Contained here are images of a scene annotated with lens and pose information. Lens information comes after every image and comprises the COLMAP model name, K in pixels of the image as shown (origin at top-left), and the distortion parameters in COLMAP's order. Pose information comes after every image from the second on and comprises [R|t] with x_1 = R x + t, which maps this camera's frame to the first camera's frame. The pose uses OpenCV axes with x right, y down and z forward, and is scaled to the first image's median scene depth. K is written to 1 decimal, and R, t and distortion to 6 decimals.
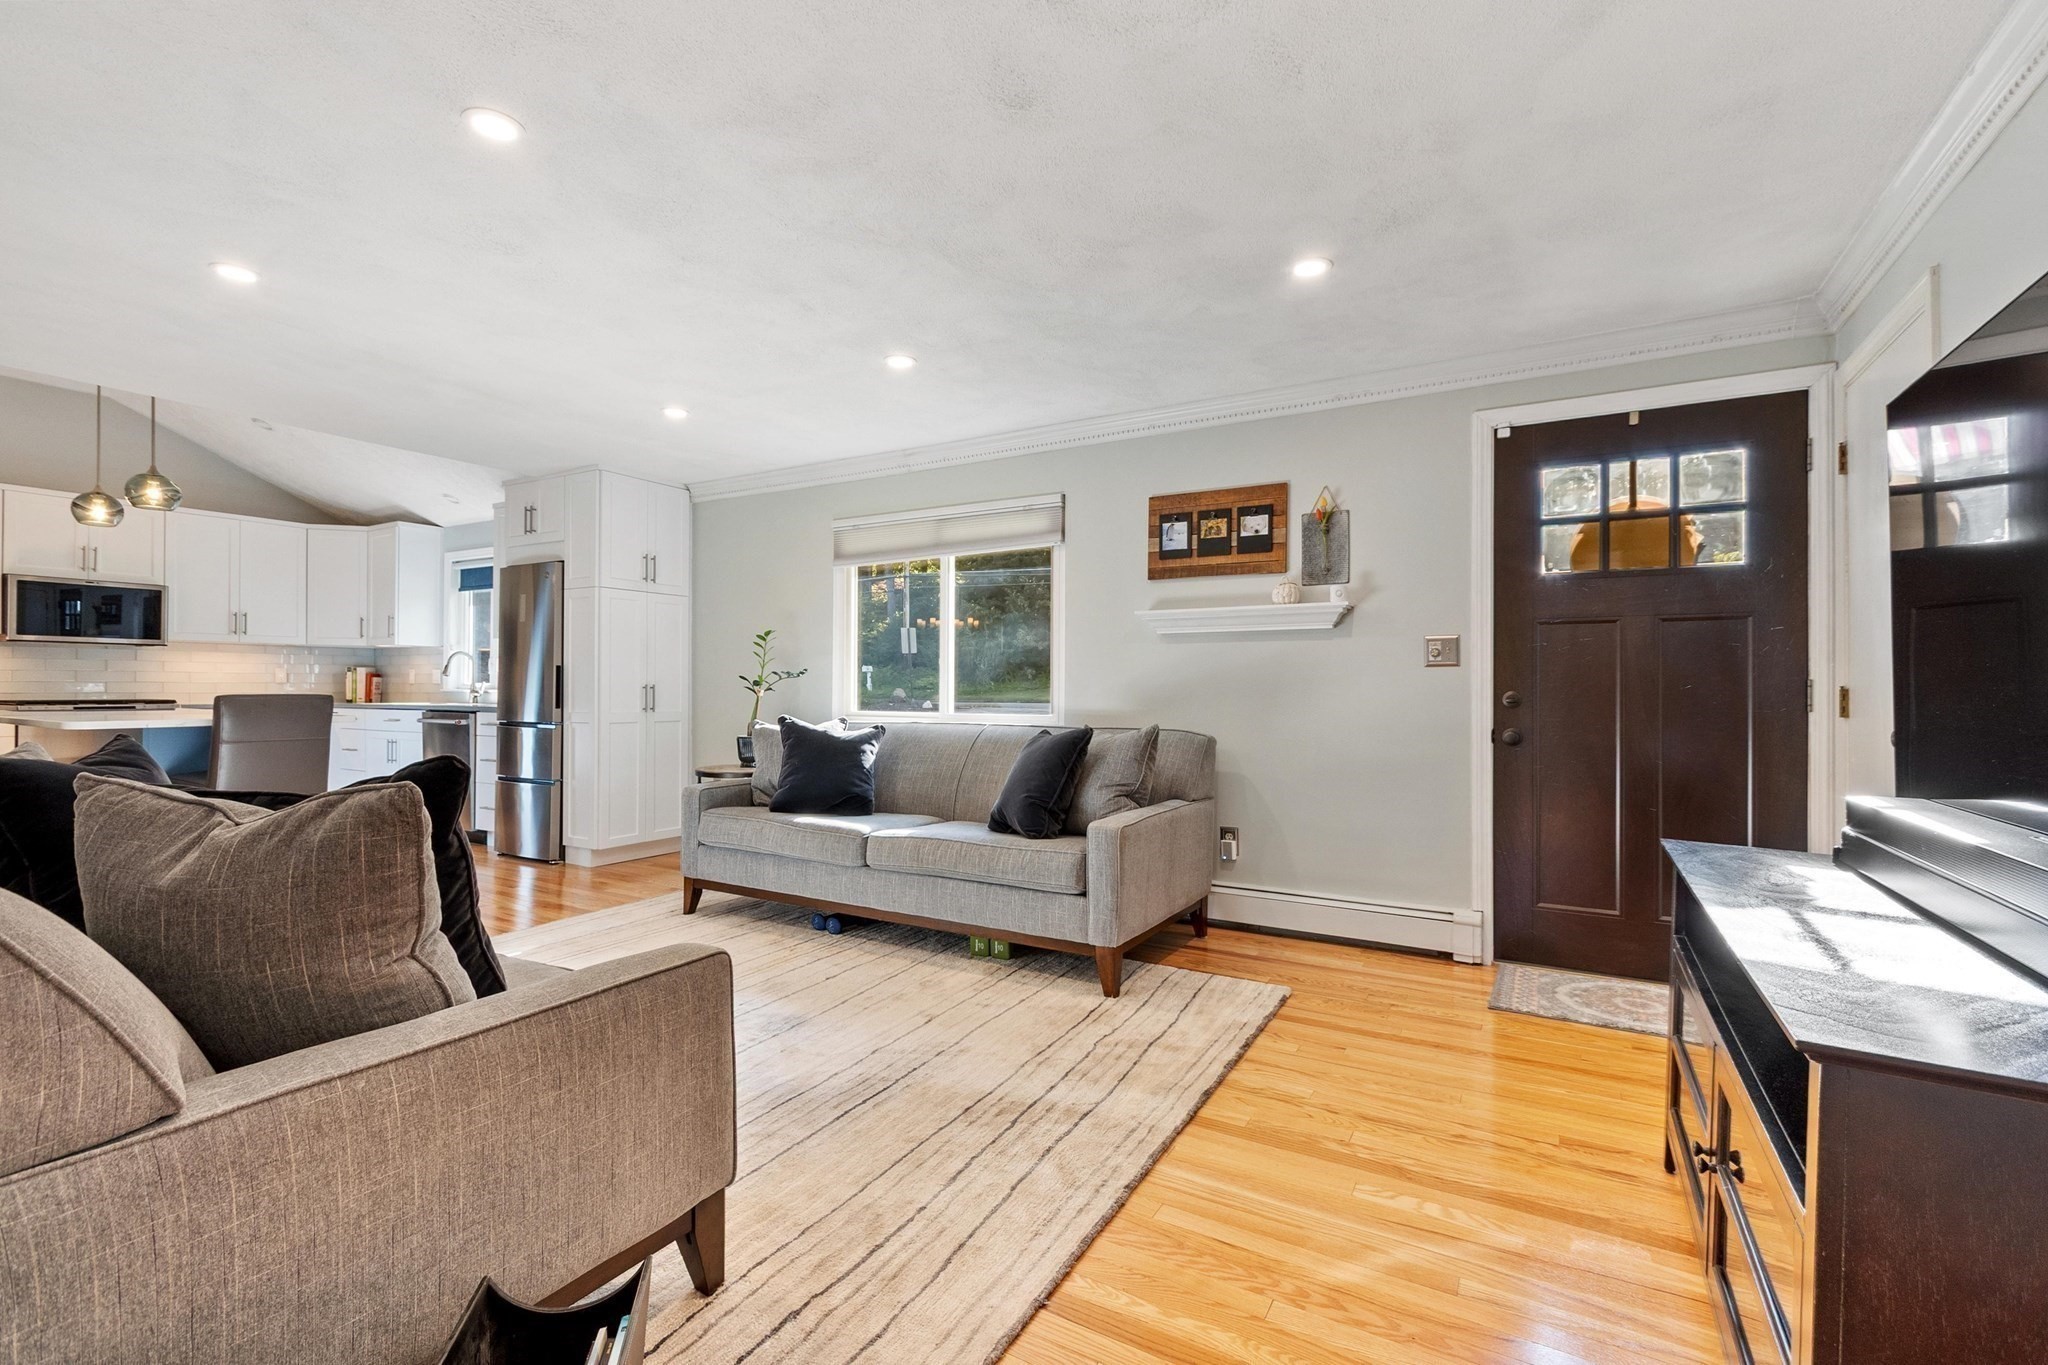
lens RADIAL K [[887.2, 0, 1022.9], [0, 887.2, 691.0], [0, 0, 1]] dist [0.000918, 0.000574]
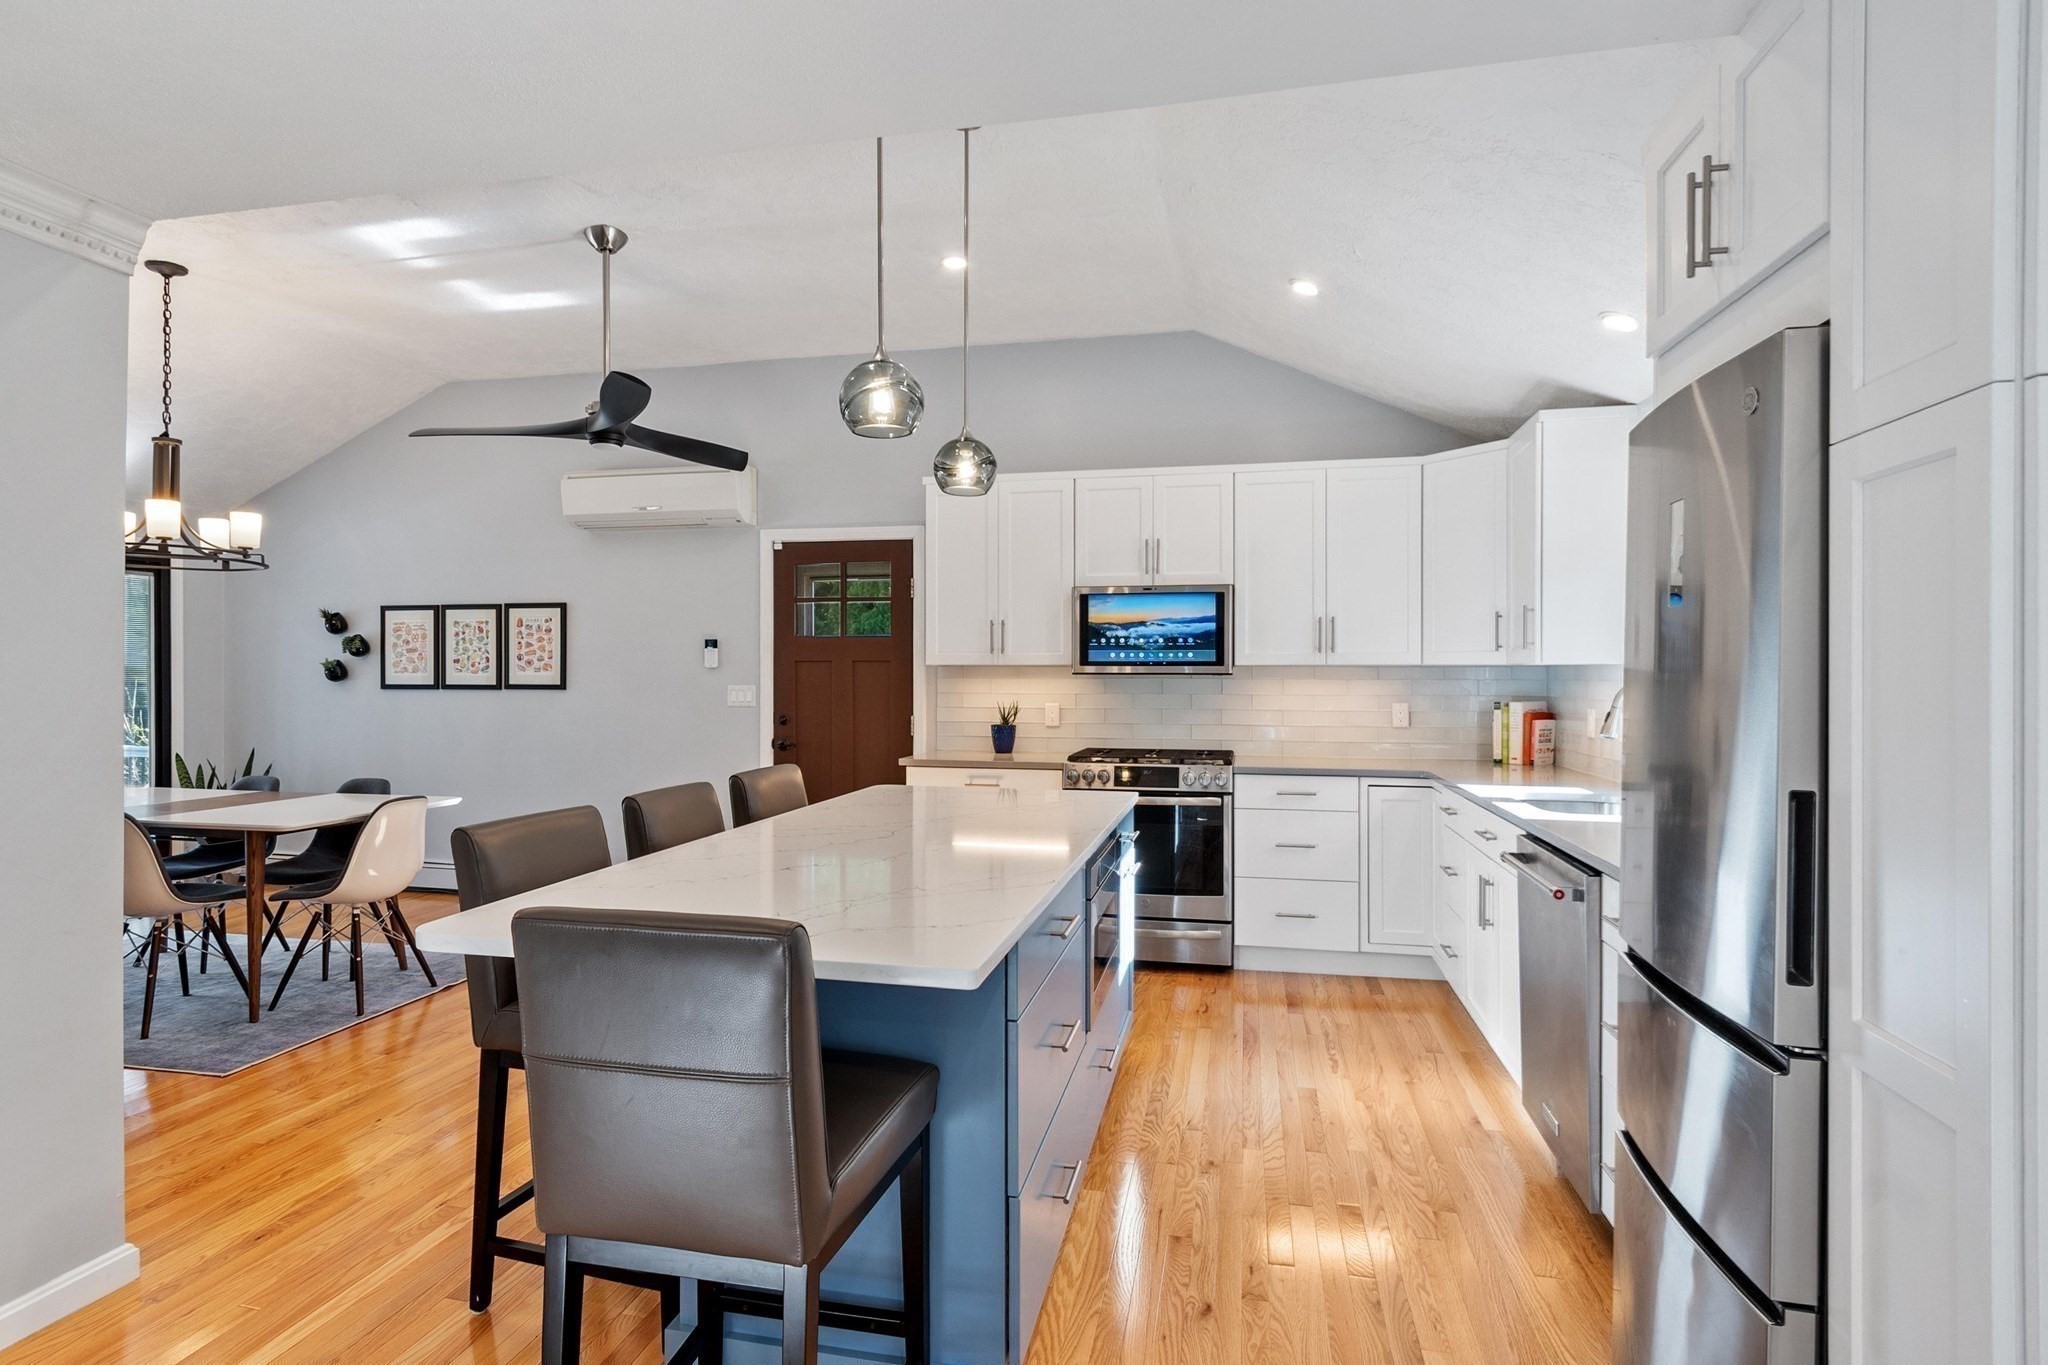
lens RADIAL K [[1039.8, 0, 1012.3], [0, 1039.8, 674.5], [0, 0, 1]] dist [0.001302, -0.001567]
pose [[0.313720, -0.004305, -0.949506, -0.472092], [-0.004417, 0.999972, -0.005994, -0.077262], [0.949505, 0.006075, 0.313692, 1.018846]]
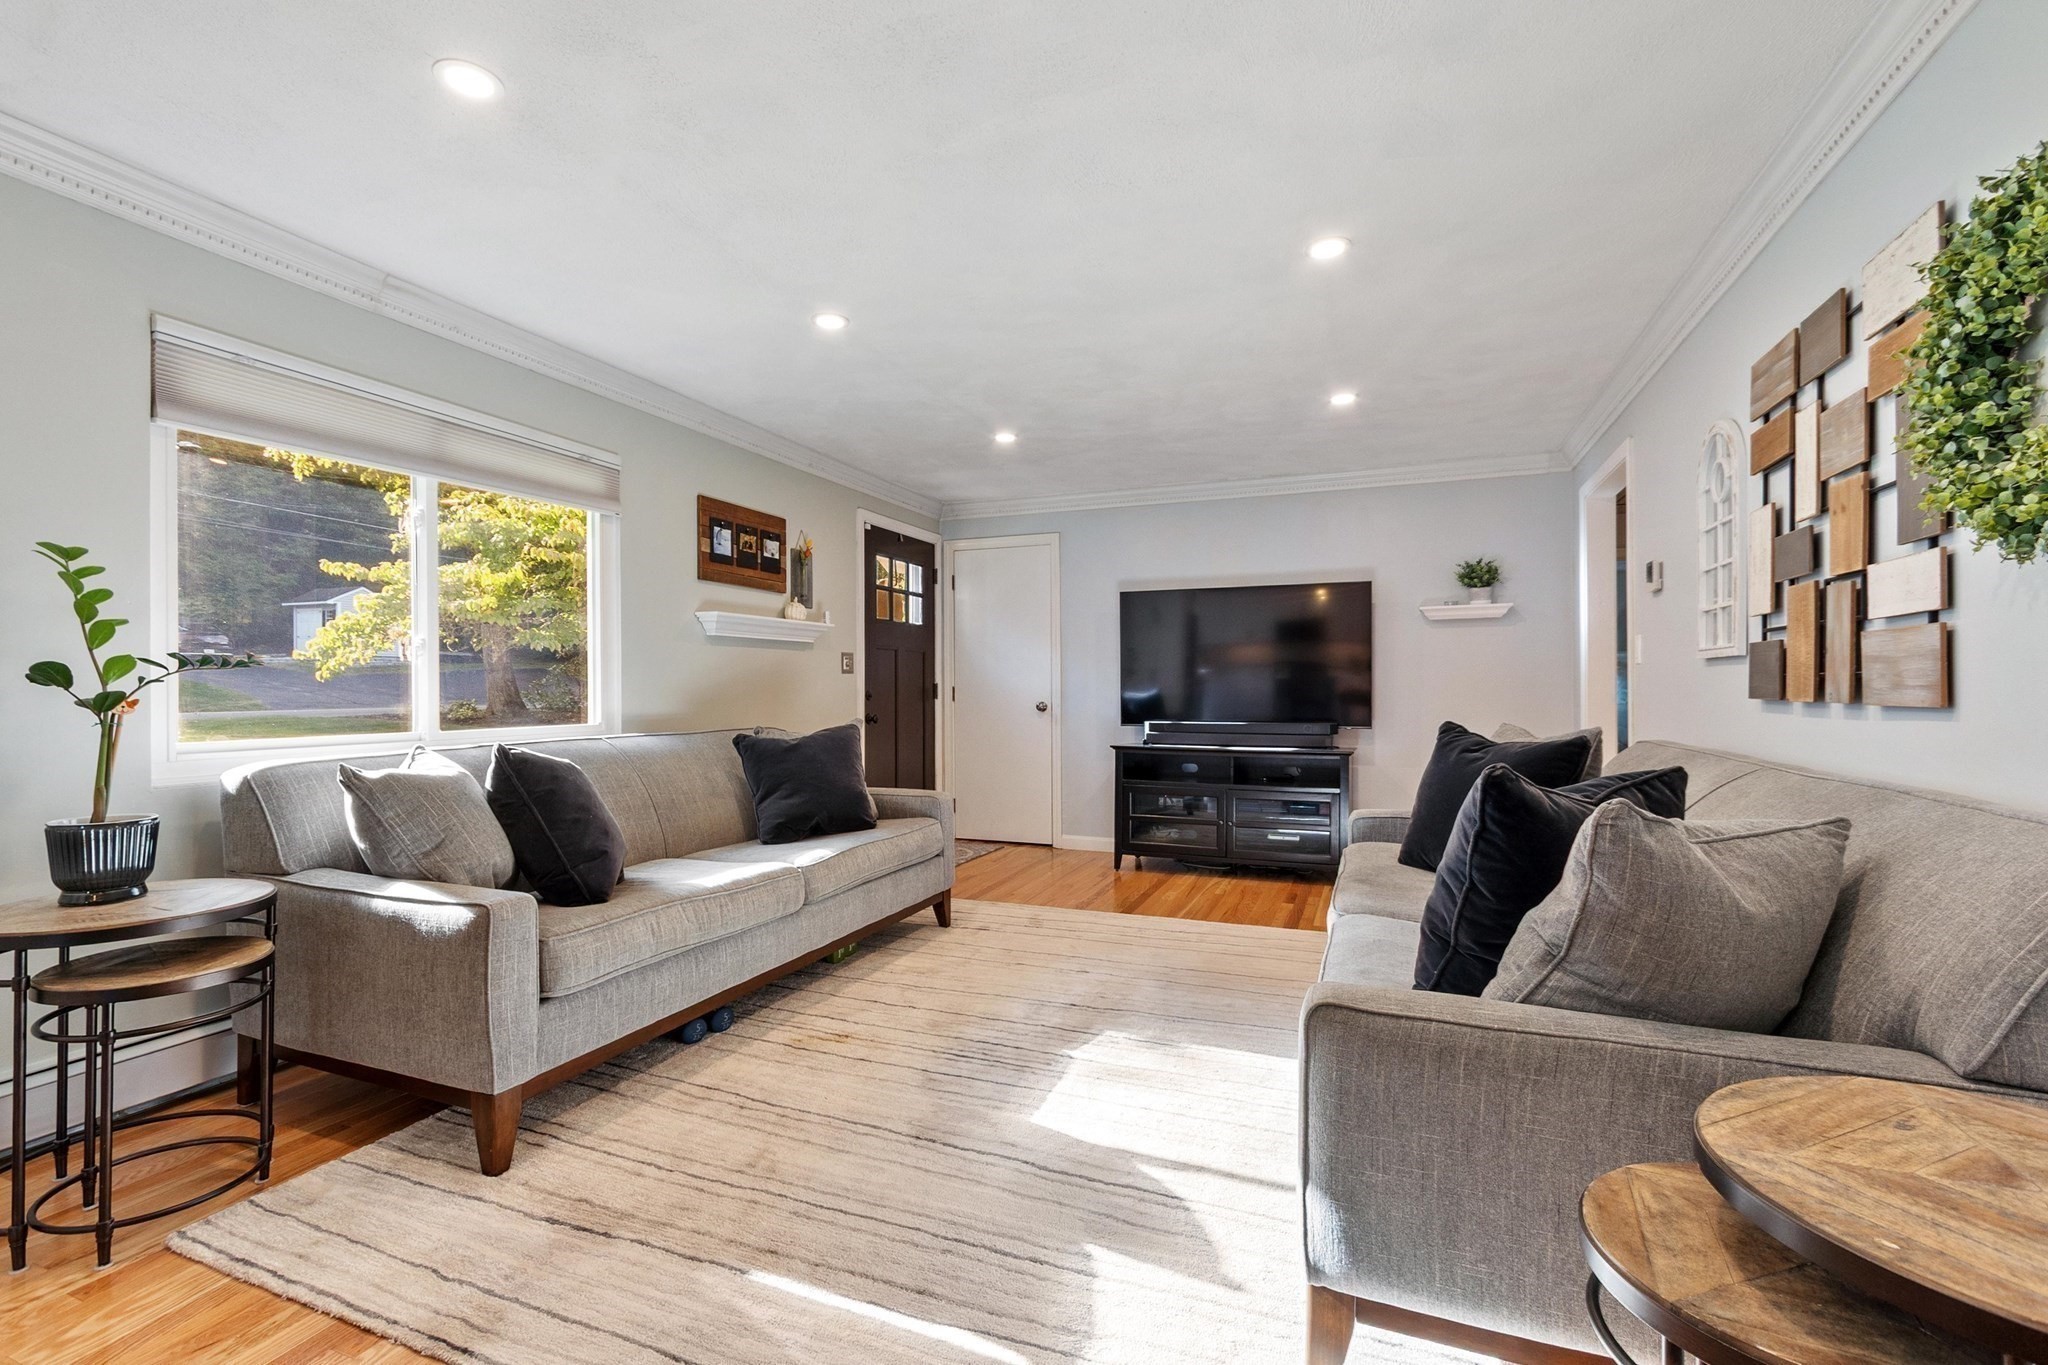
lens RADIAL K [[887.2, 0, 1018.4], [0, 887.2, 695.1], [0, 0, 1]] dist [0.000918, 0.000574]
pose [[-0.138880, -0.010035, 0.990258, -0.942462], [0.006831, 0.999915, 0.011091, -0.005663], [-0.990286, 0.008305, -0.138799, 0.844394]]
